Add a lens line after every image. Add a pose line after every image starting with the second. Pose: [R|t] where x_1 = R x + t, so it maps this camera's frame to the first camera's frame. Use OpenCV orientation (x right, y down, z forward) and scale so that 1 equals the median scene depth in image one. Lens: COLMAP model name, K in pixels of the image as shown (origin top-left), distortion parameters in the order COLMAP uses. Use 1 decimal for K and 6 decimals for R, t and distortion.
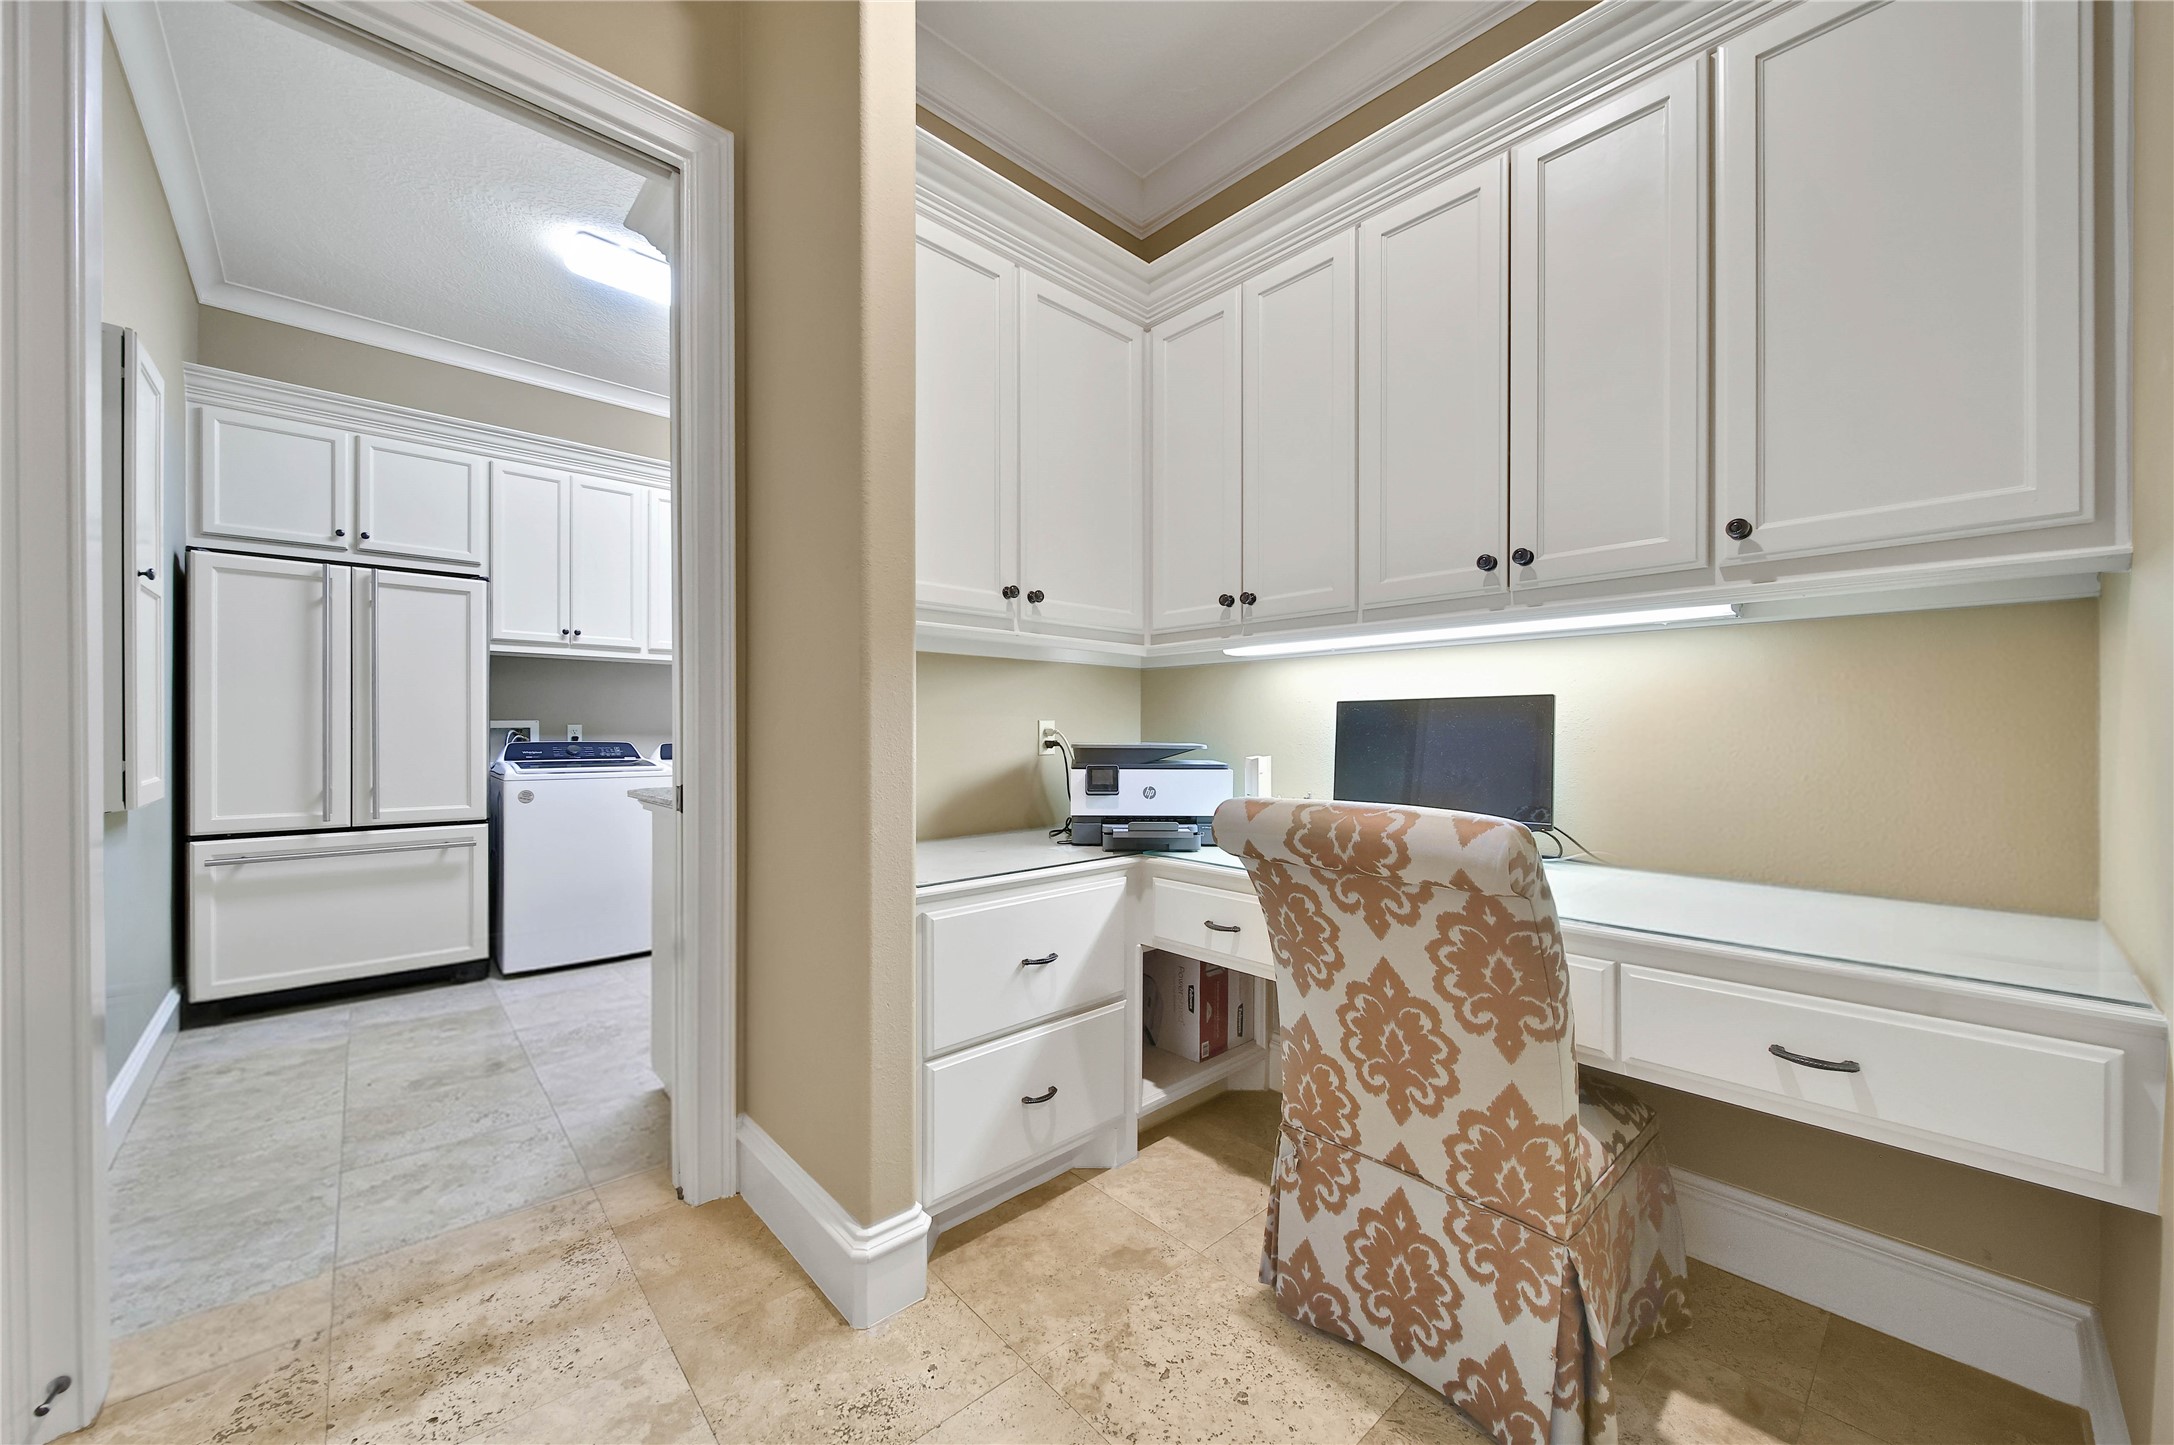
lens RADIAL K [[789.7, 0, 1088.0], [0, 789.7, 731.8], [0, 0, 1]] dist [-0.001893, -0.000617]
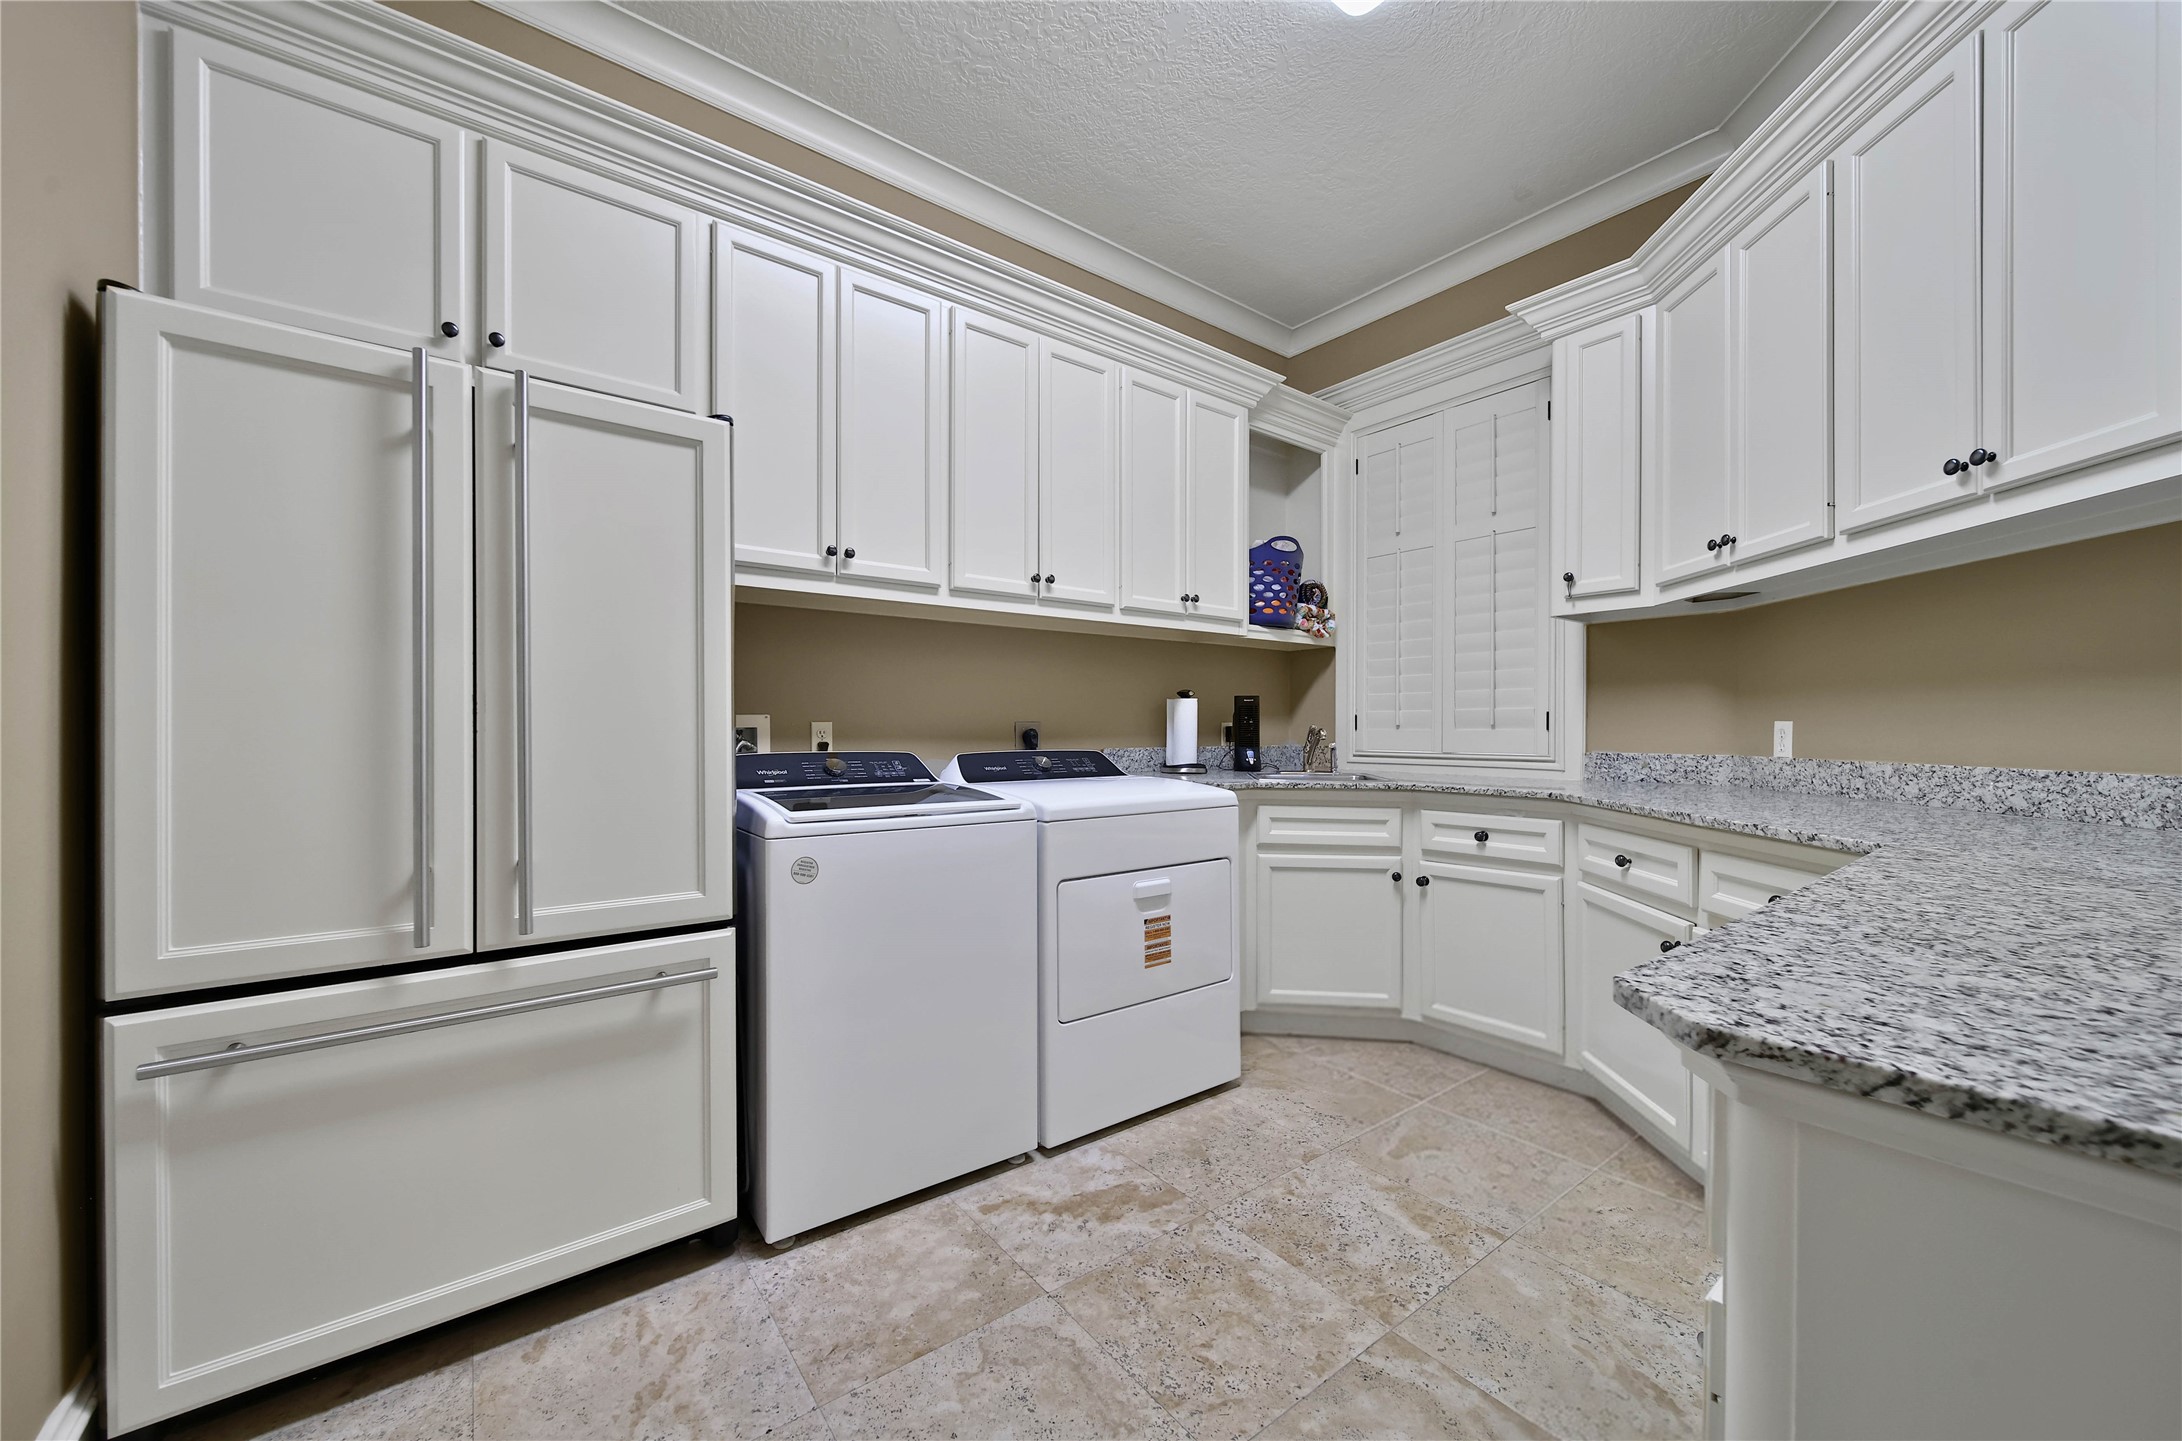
lens RADIAL K [[828.5, 0, 1090.4], [0, 828.5, 726.6], [0, 0, 1]] dist [-0.001378, -0.000357]
pose [[0.994969, -0.006704, -0.099962, -0.506794], [0.006102, 0.999961, -0.006330, -0.001119], [0.100001, 0.005688, 0.994971, 0.532986]]
